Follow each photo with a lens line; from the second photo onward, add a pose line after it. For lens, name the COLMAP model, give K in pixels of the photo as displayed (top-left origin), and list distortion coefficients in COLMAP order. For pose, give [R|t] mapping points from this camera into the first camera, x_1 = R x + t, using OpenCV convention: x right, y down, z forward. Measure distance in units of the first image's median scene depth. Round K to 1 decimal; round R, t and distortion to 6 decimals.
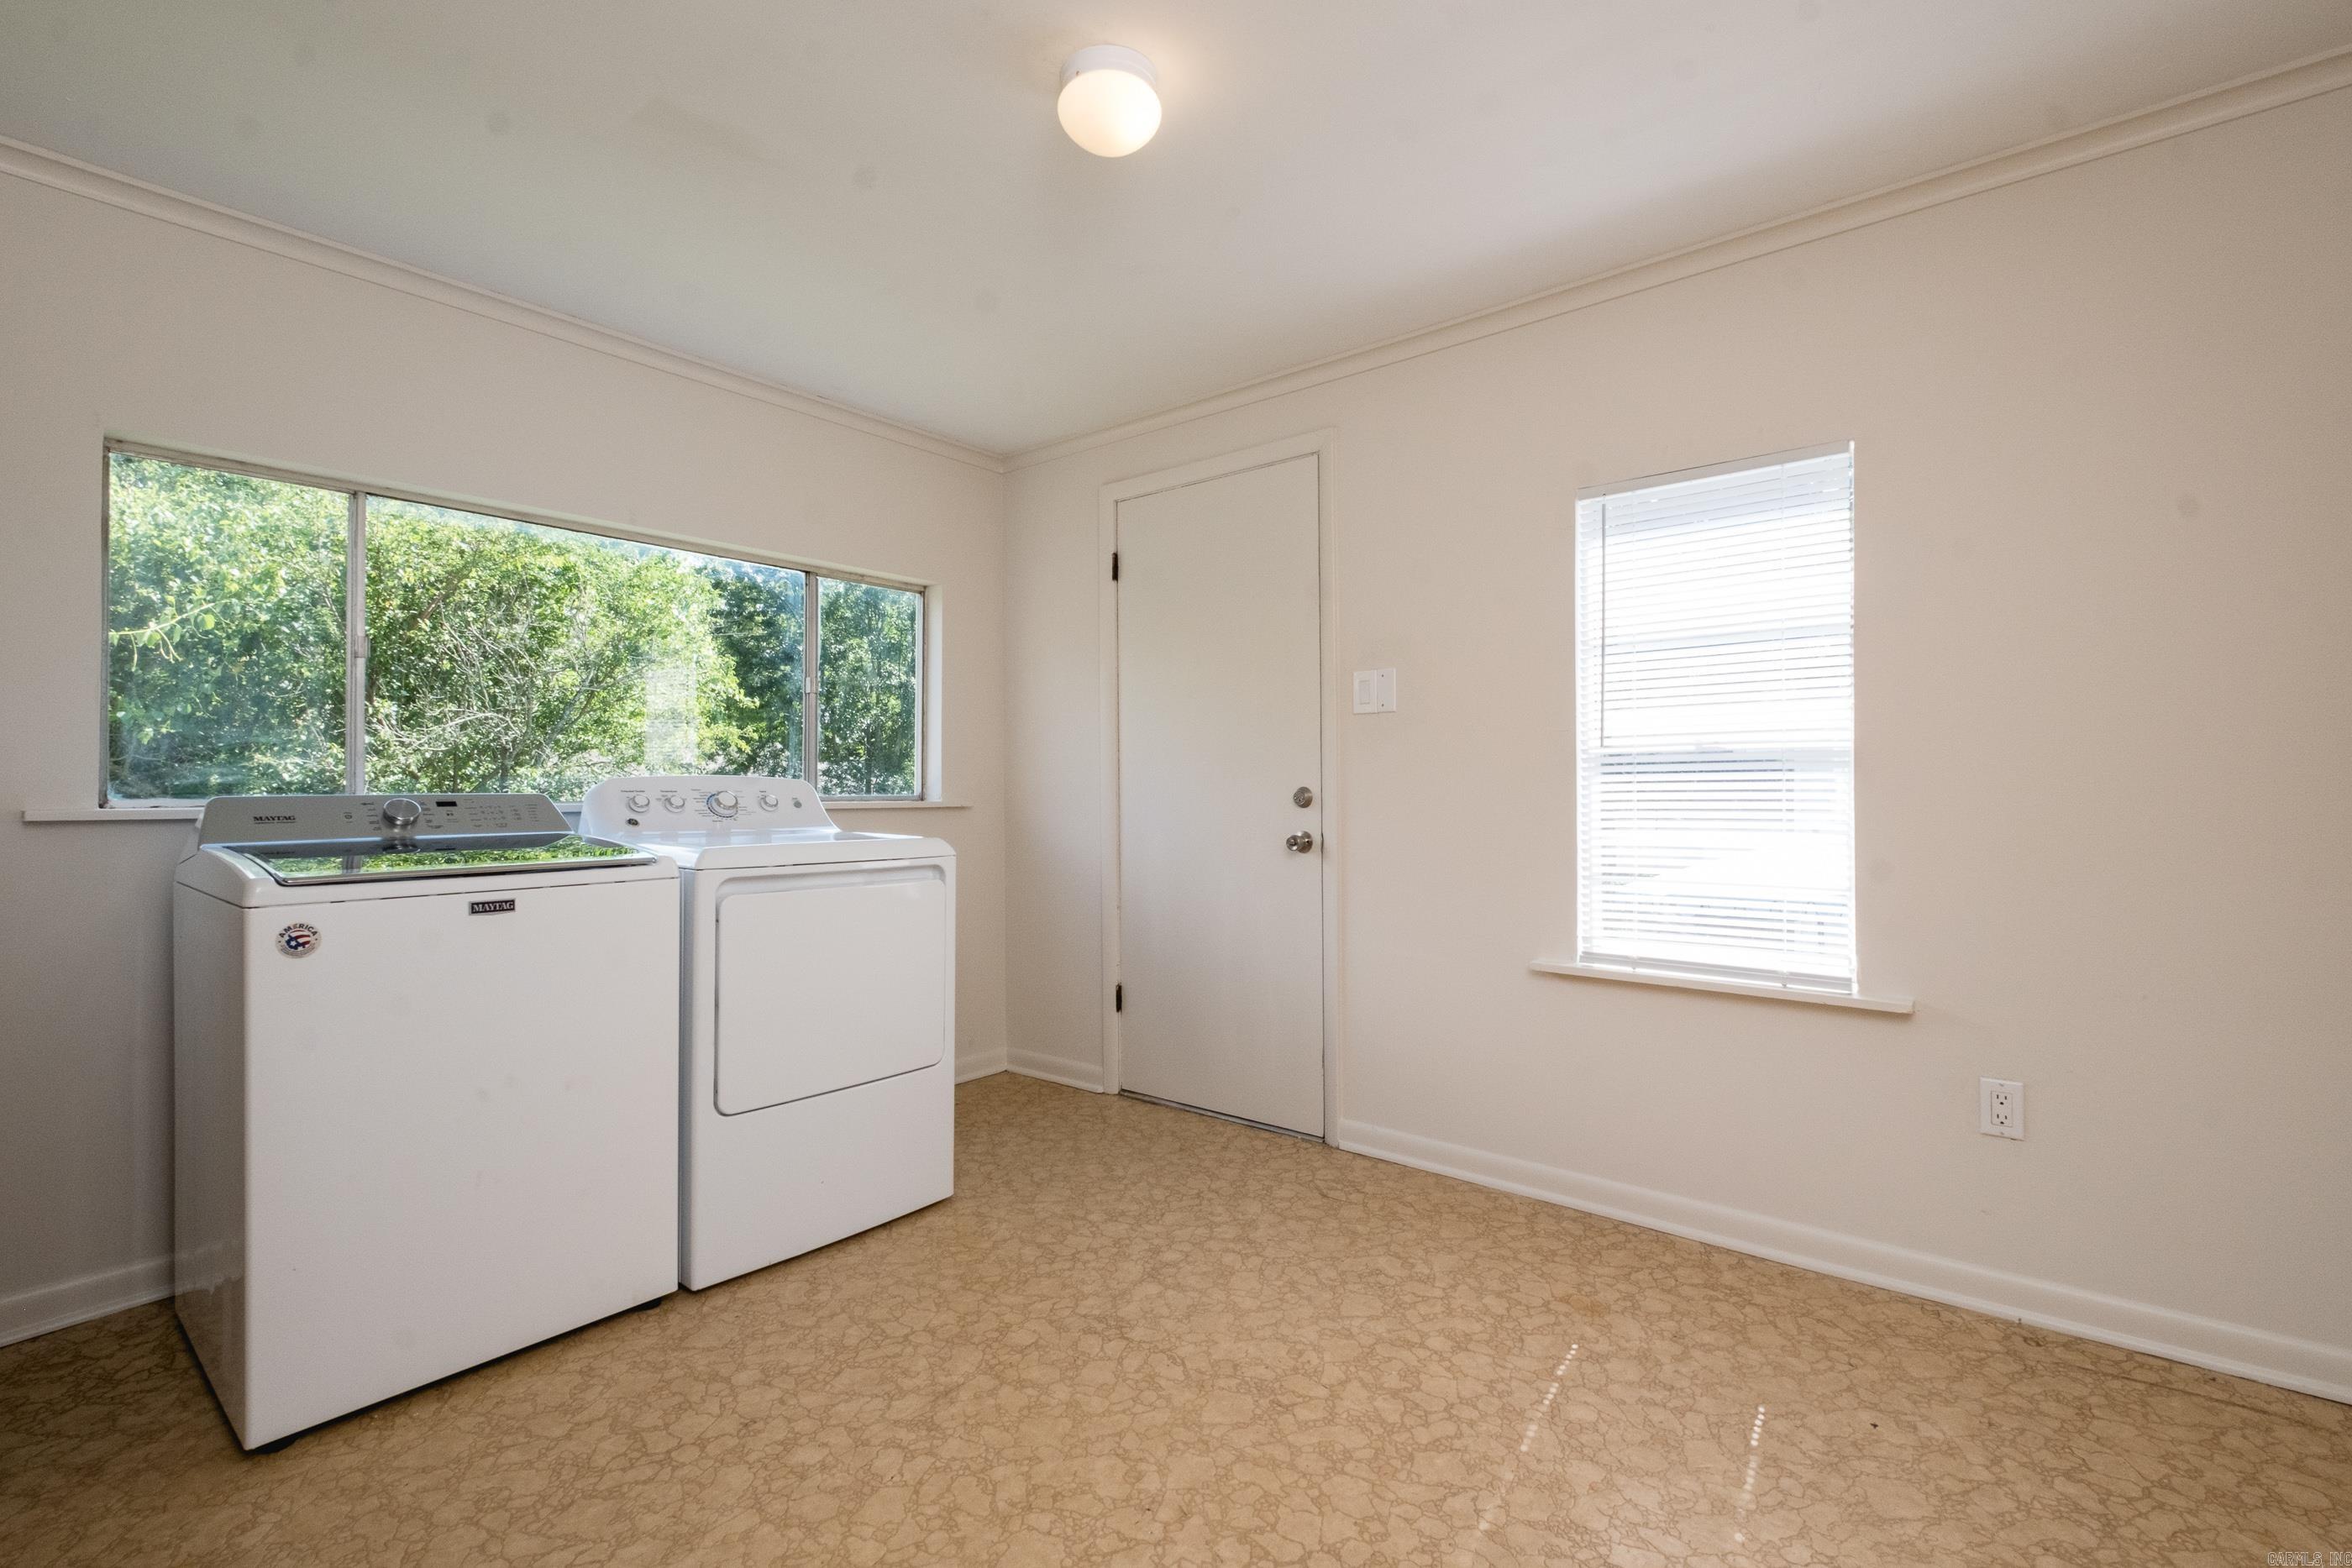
lens RADIAL K [[1027.3, 0, 1213.7], [0, 1027.3, 774.6], [0, 0, 1]] dist [0.002227, -0.000009]
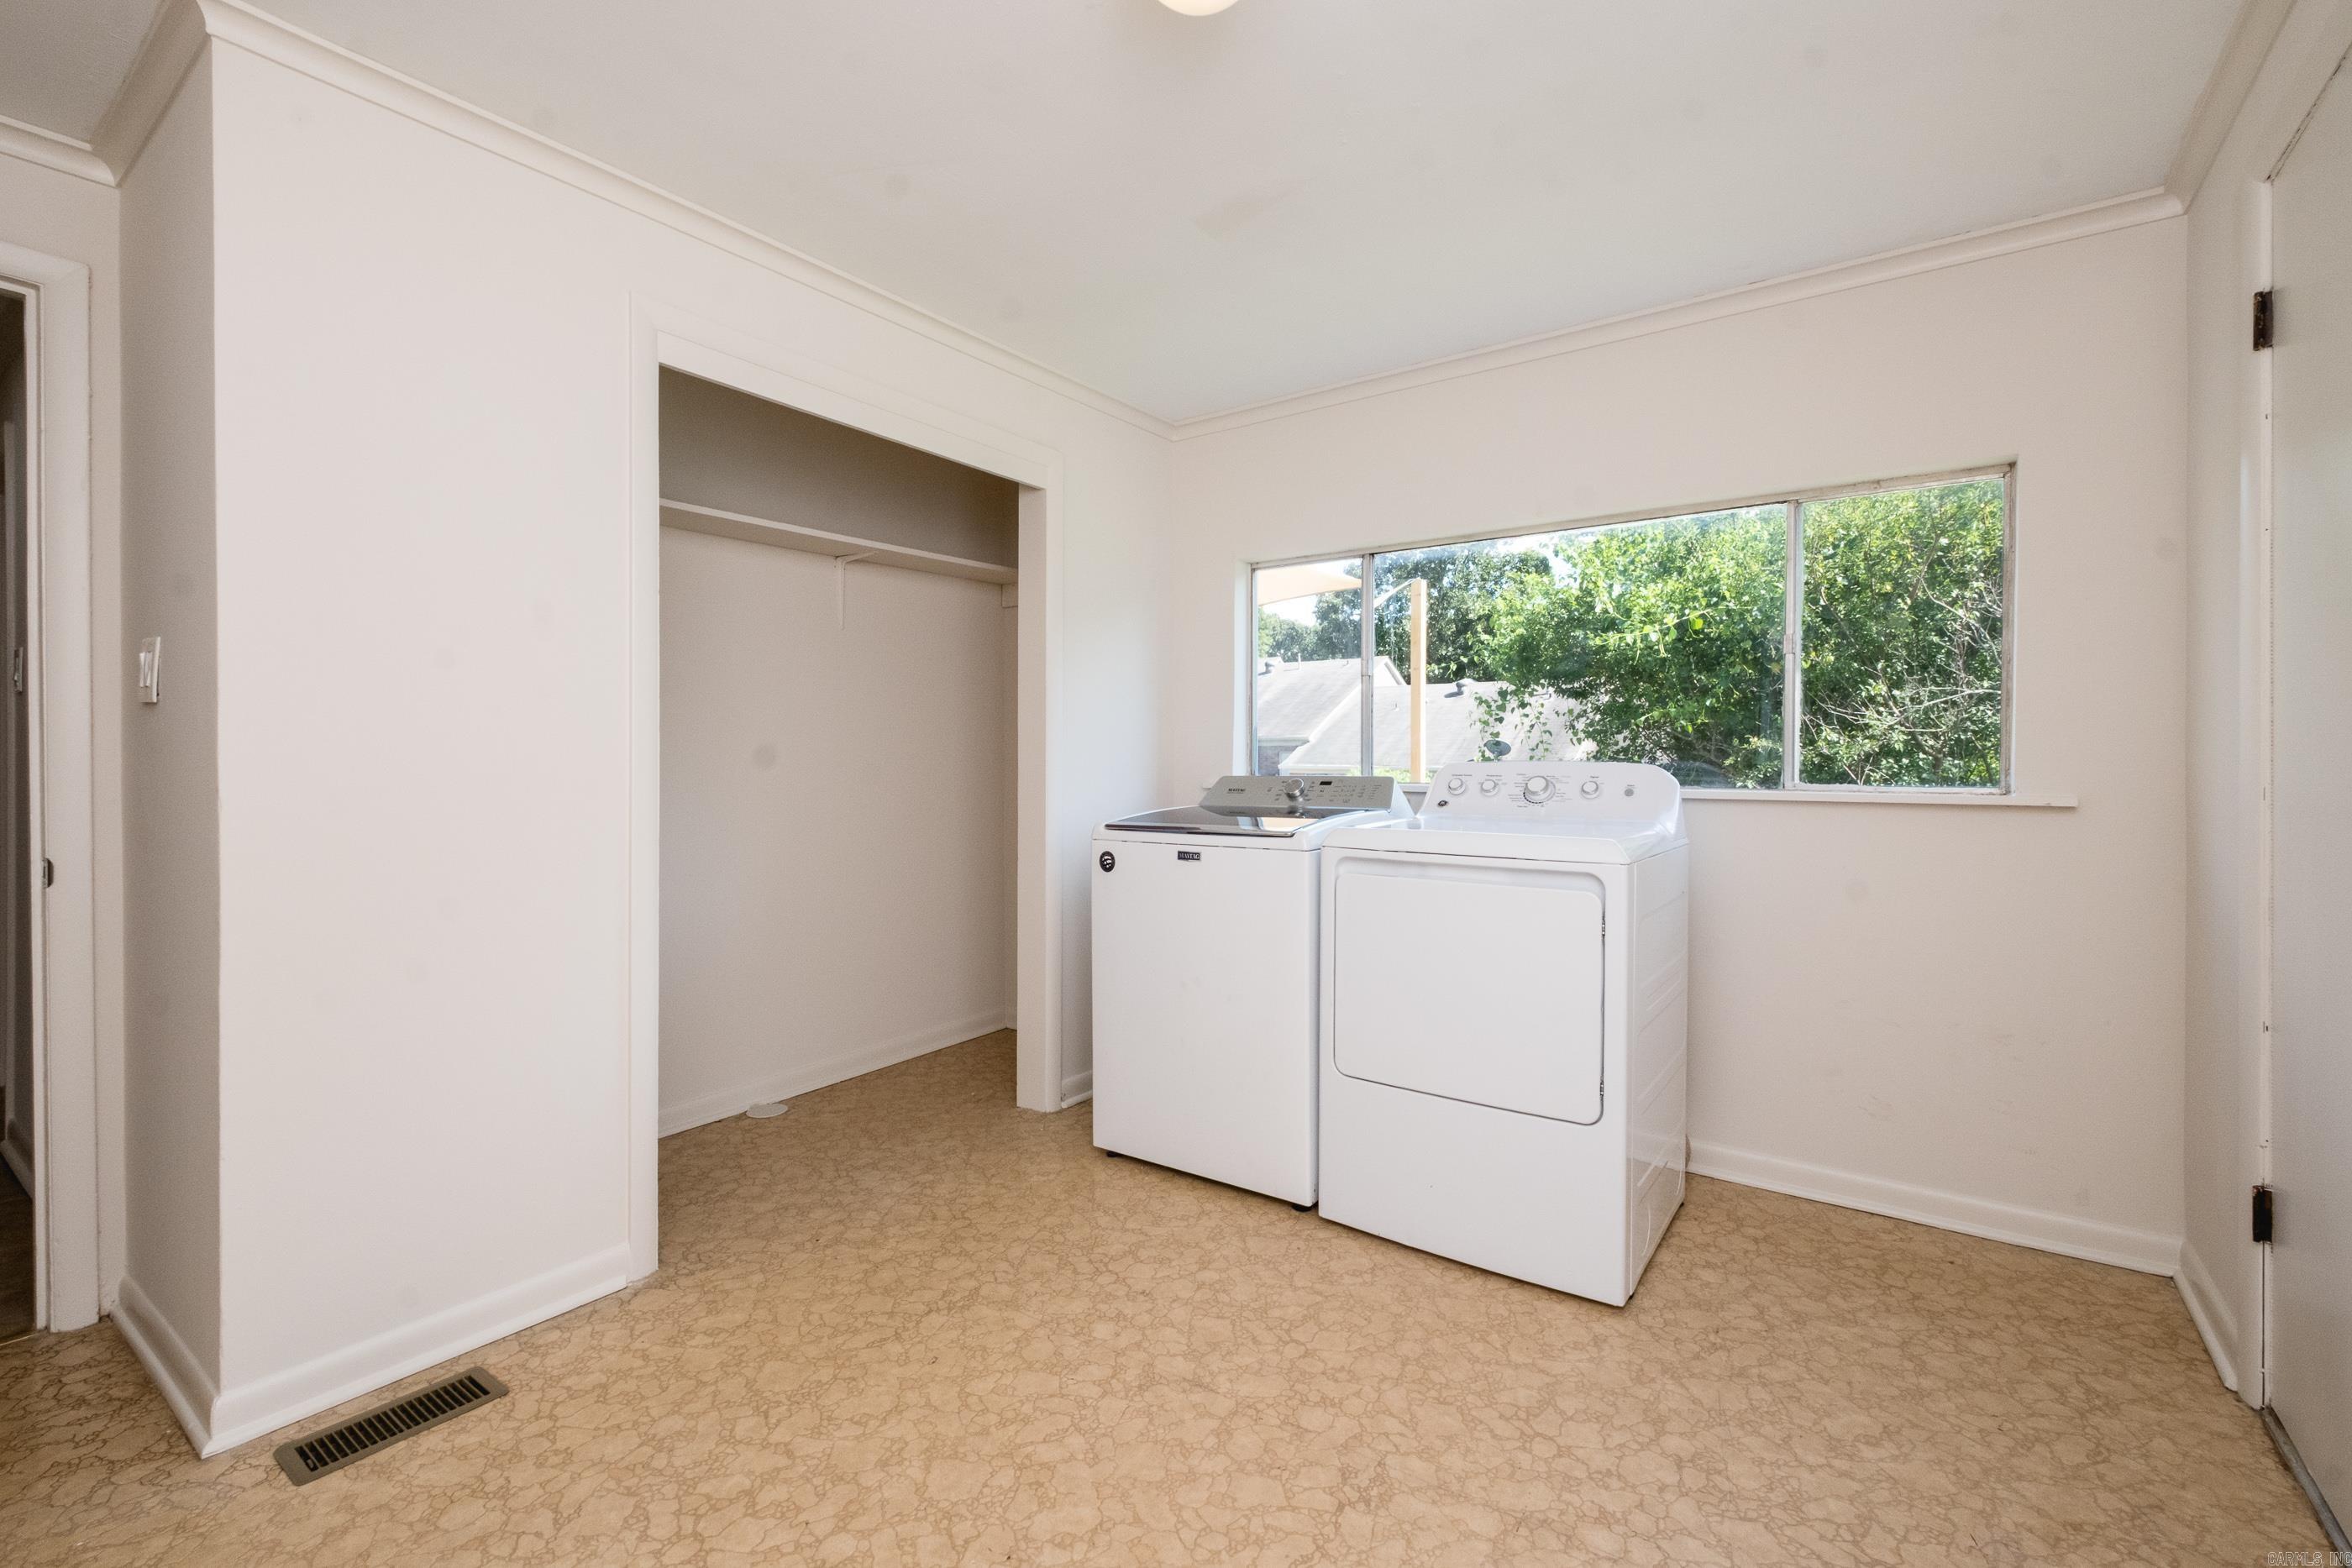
lens RADIAL K [[1026.8, 0, 1176.0], [0, 1026.8, 716.3], [0, 0, 1]] dist [0.040722, -0.017754]
pose [[0.037897, -0.048663, -0.998096, 0.682631], [0.018882, 0.998670, -0.047974, 0.001455], [0.999103, -0.017028, 0.038765, 0.831647]]
